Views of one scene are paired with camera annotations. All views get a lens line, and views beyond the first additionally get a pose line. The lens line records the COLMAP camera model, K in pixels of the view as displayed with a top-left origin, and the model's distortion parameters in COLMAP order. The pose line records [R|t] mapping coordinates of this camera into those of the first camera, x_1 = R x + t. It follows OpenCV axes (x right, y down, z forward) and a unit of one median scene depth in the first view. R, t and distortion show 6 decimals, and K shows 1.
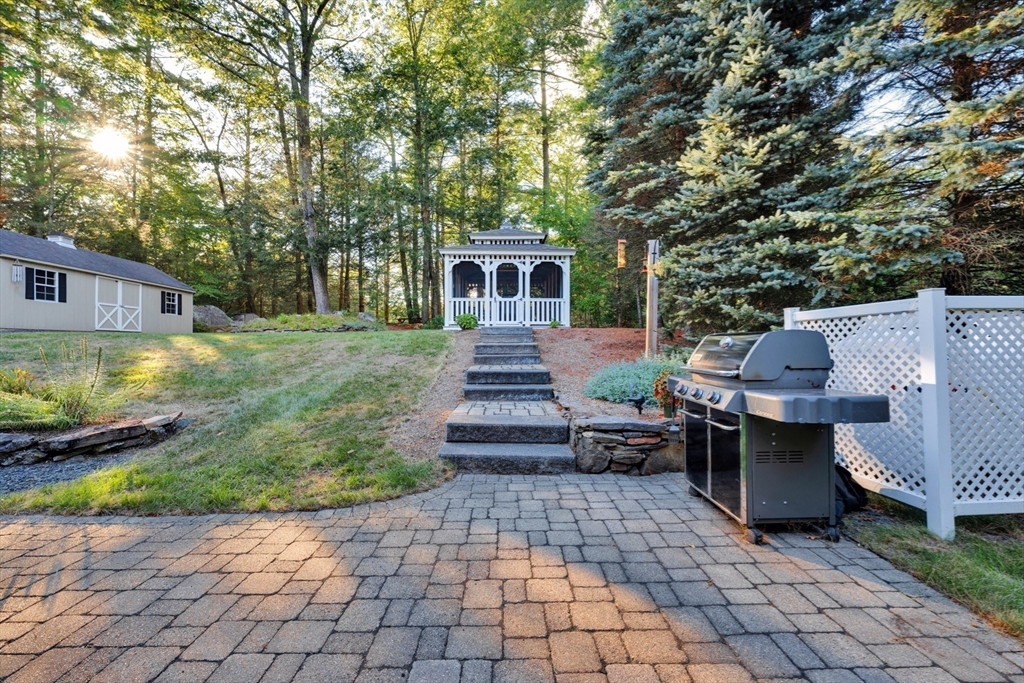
lens RADIAL K [[404.2, 0, 512.0], [0, 404.2, 341.5], [0, 0, 1]] dist [-0.000161, -0.000337]
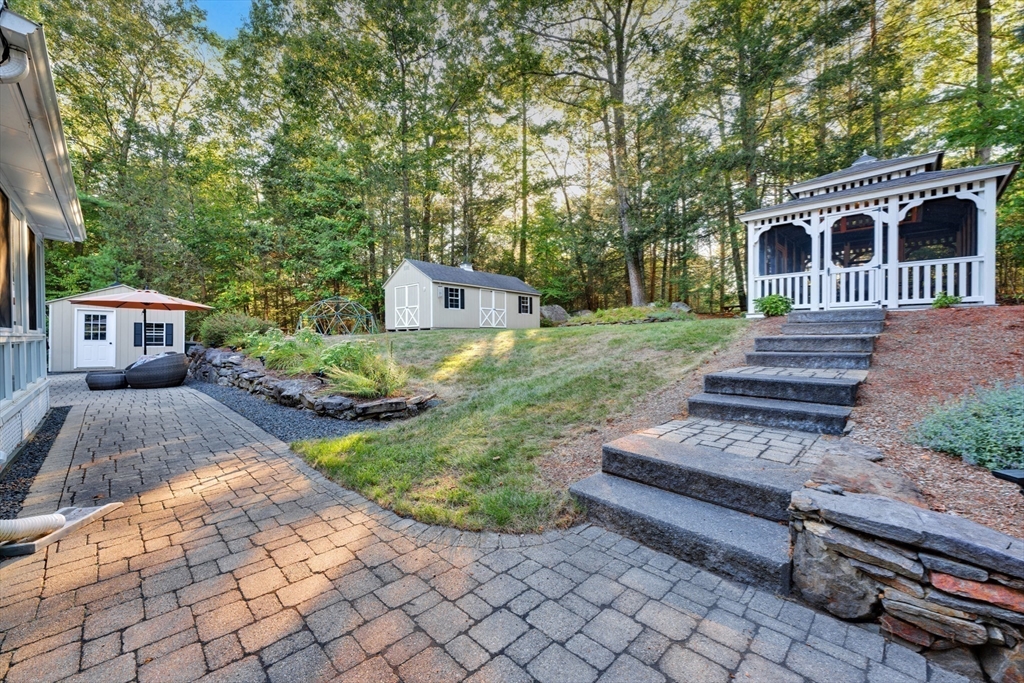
lens RADIAL K [[404.2, 0, 512.0], [0, 404.2, 341.5], [0, 0, 1]] dist [-0.000161, -0.000337]
pose [[0.691521, 0.005183, -0.722337, 0.095688], [0.009950, 0.999811, 0.016699, -0.000920], [0.722287, -0.018735, 0.691339, 0.140314]]
